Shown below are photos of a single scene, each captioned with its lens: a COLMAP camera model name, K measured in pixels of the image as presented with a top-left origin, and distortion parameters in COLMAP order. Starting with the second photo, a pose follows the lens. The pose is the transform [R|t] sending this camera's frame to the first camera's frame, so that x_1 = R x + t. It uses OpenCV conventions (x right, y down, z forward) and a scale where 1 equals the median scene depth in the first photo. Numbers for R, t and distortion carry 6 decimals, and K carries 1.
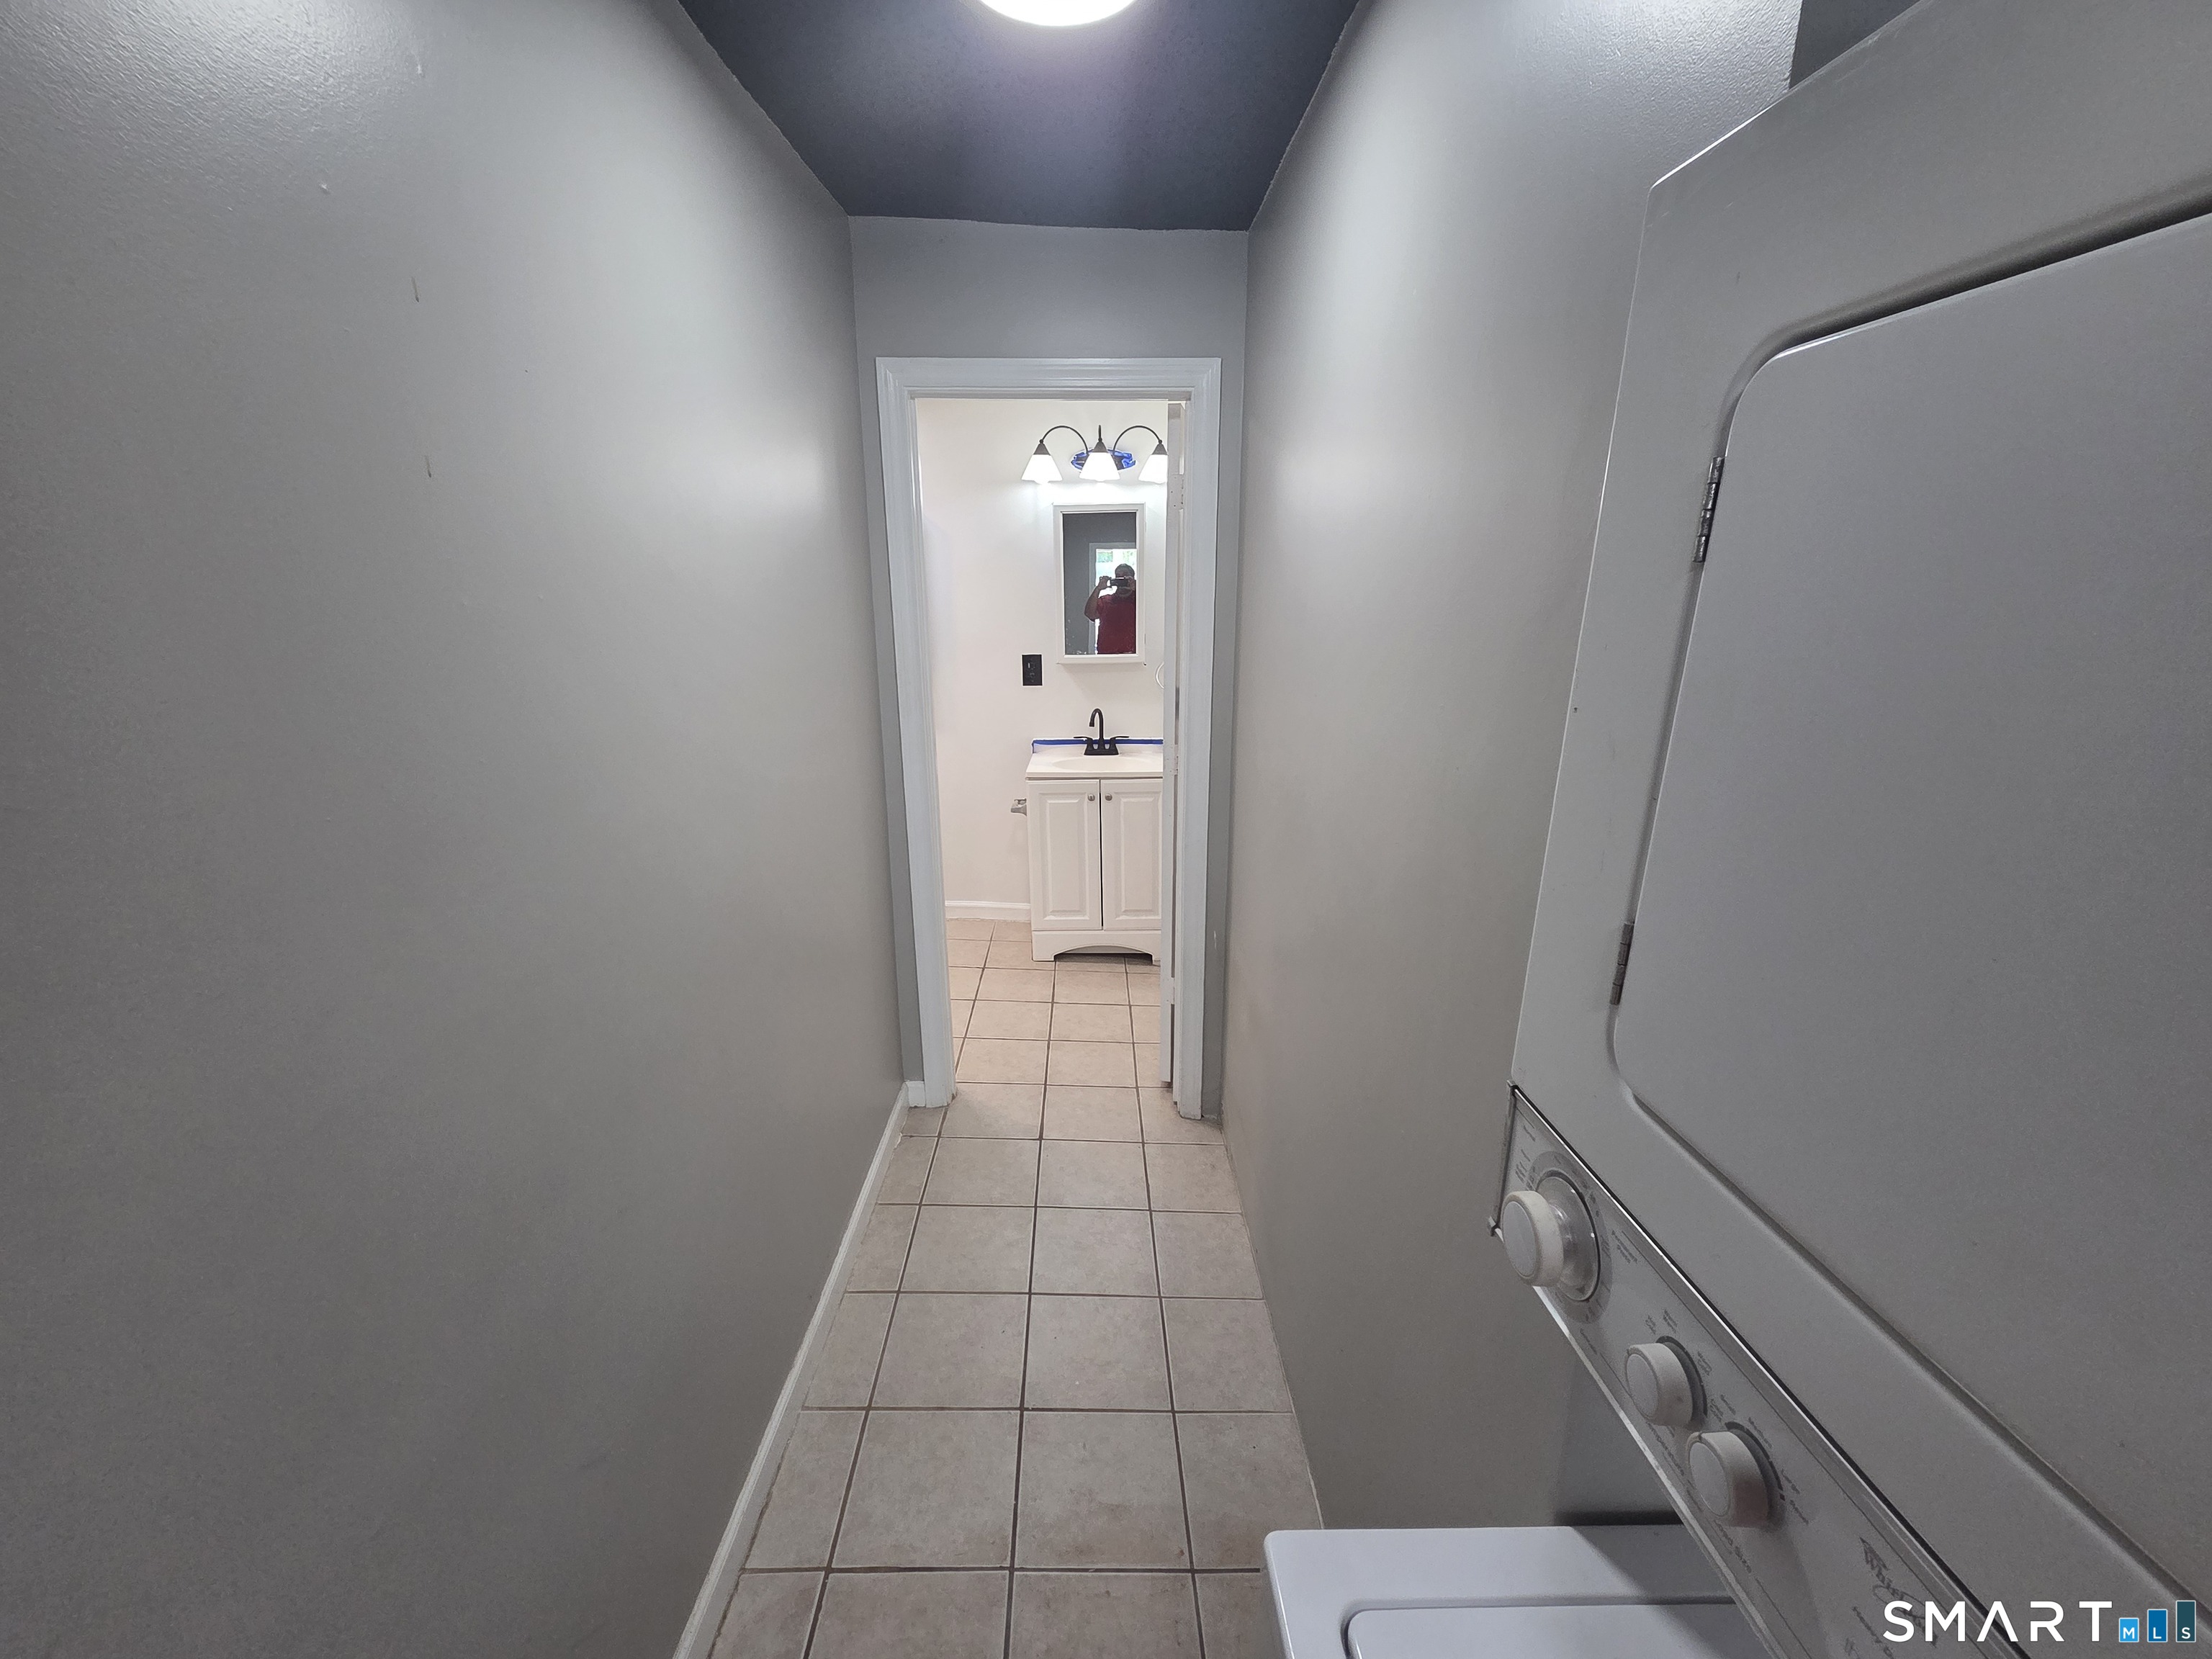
lens RADIAL K [[902.9, 0, 1102.3], [0, 902.9, 835.3], [0, 0, 1]] dist [-0.000284, 0.001866]
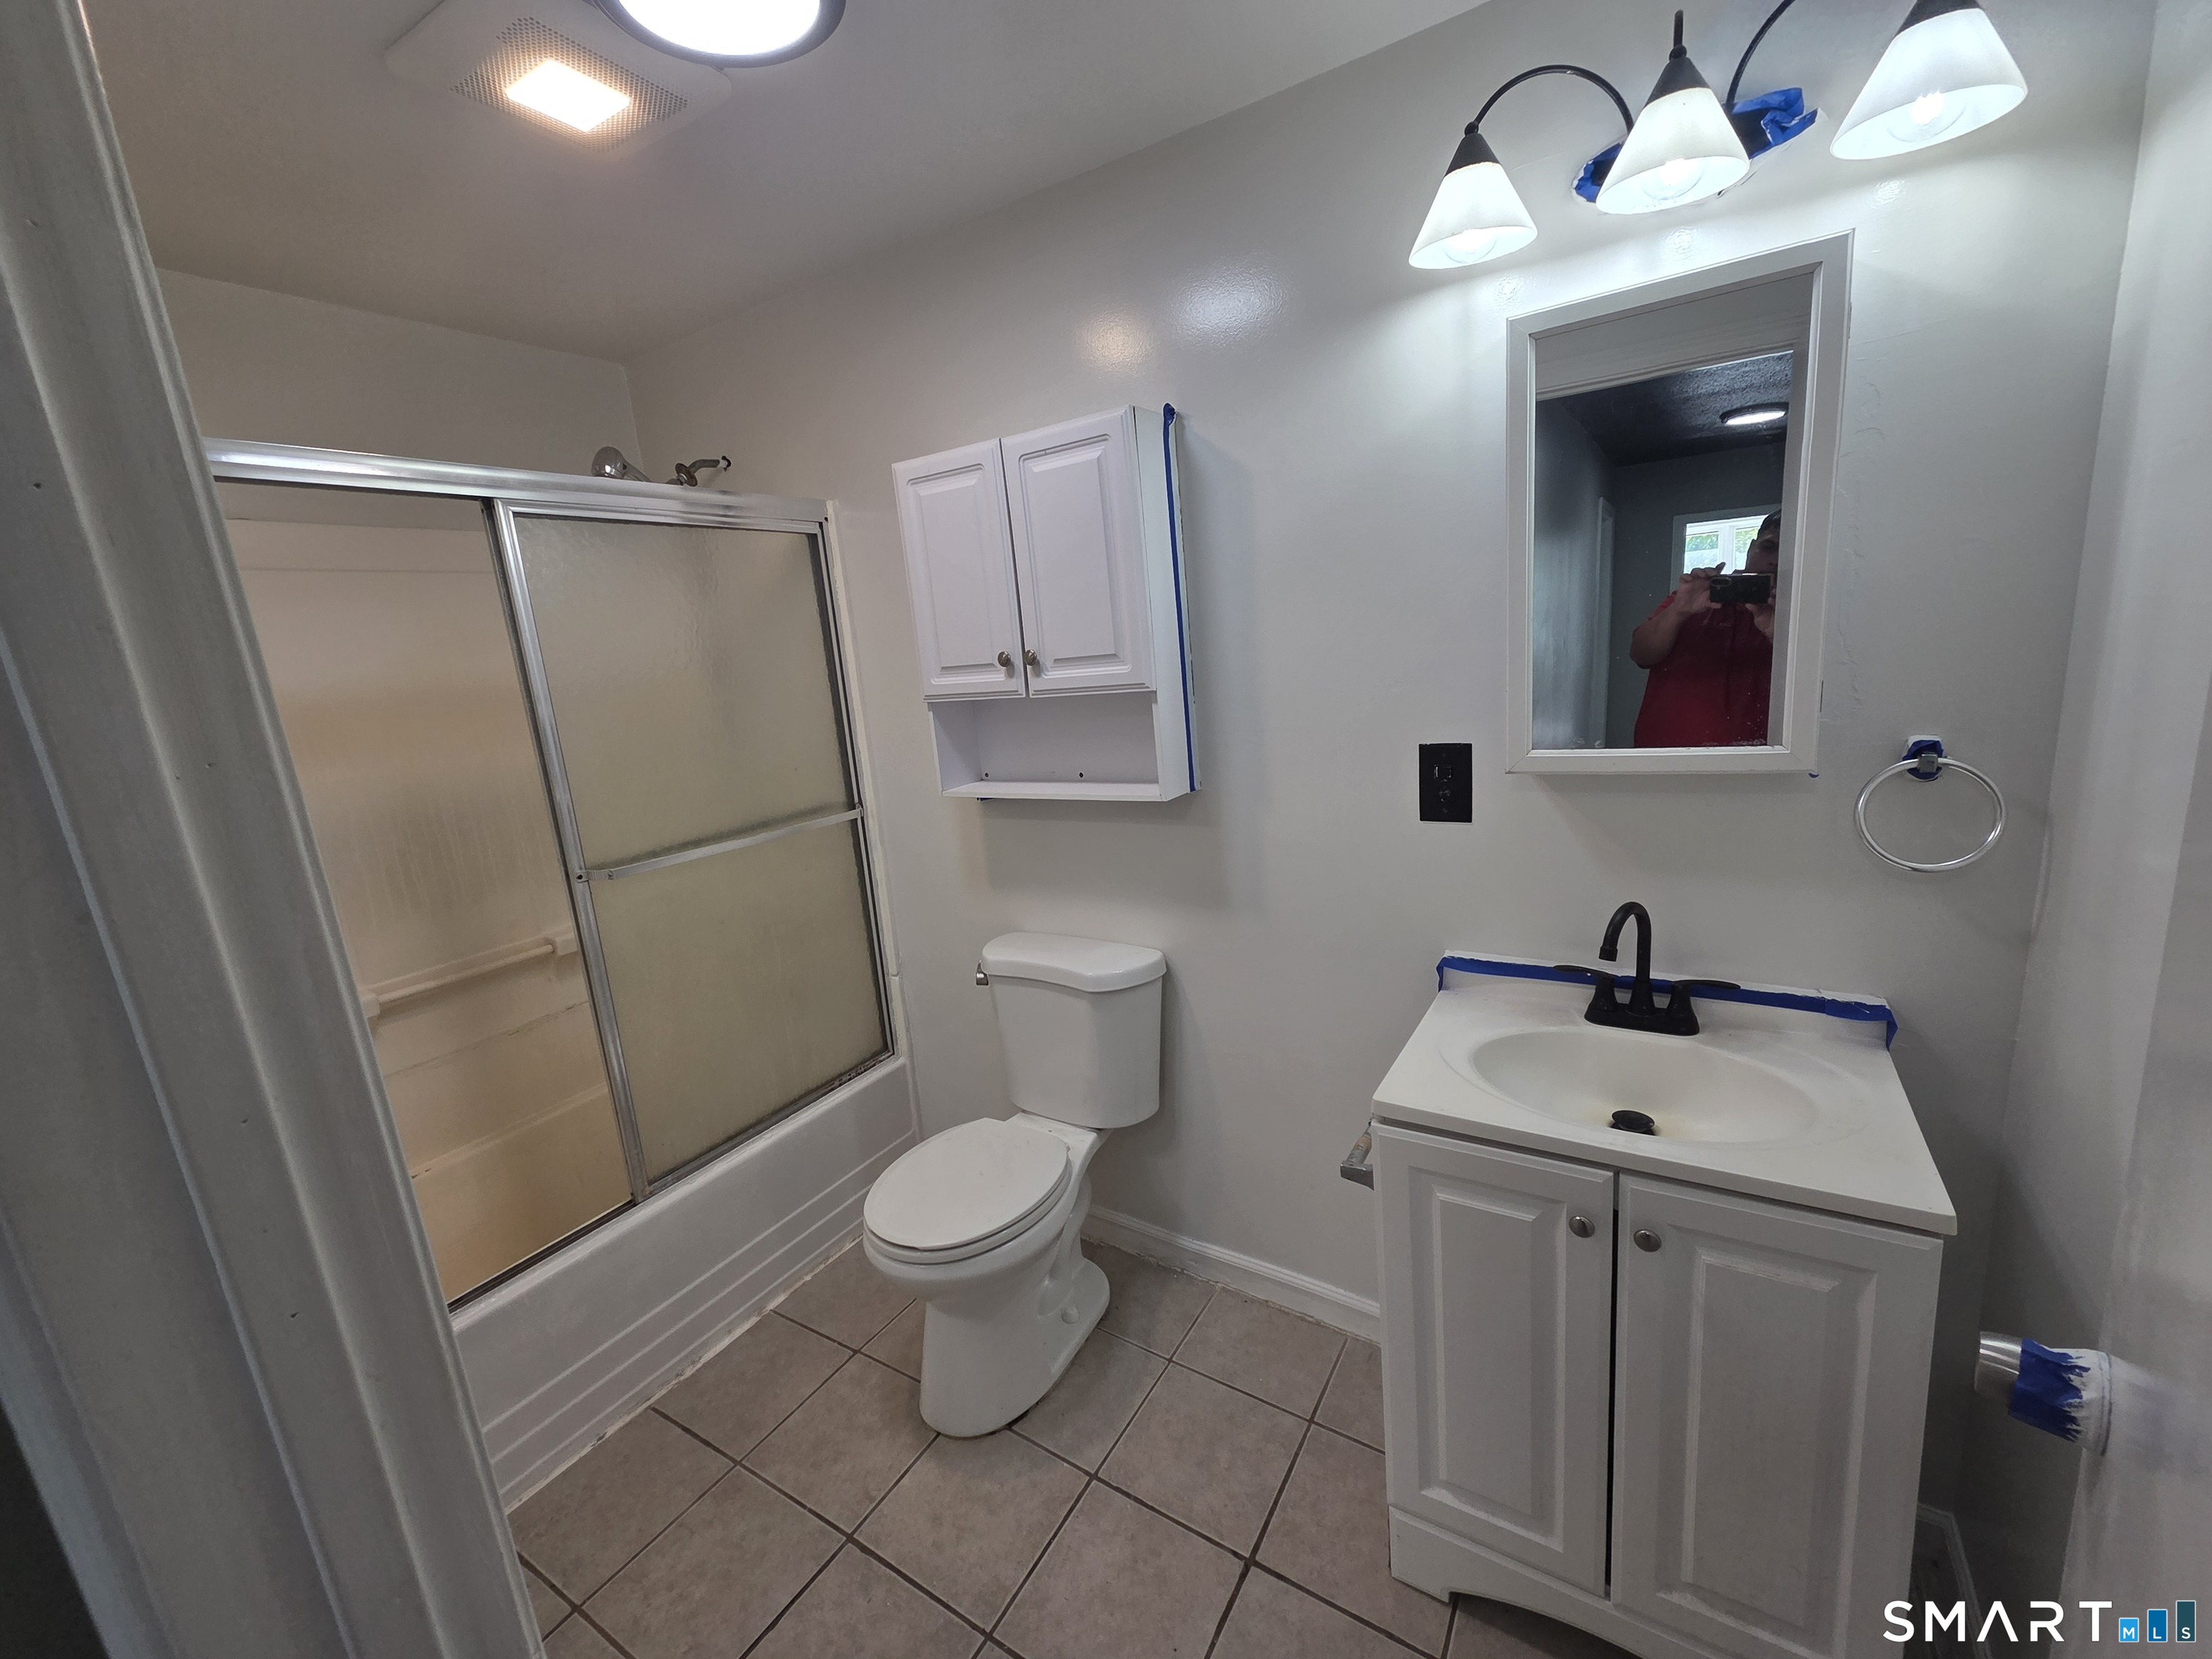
lens RADIAL K [[902.9, 0, 1106.0], [0, 902.9, 826.6], [0, 0, 1]] dist [-0.000284, 0.001866]
pose [[0.839922, 0.046314, -0.540728, 0.011081], [-0.069592, 0.997318, -0.022676, -0.149406], [0.538227, 0.056677, 0.840892, 0.611884]]
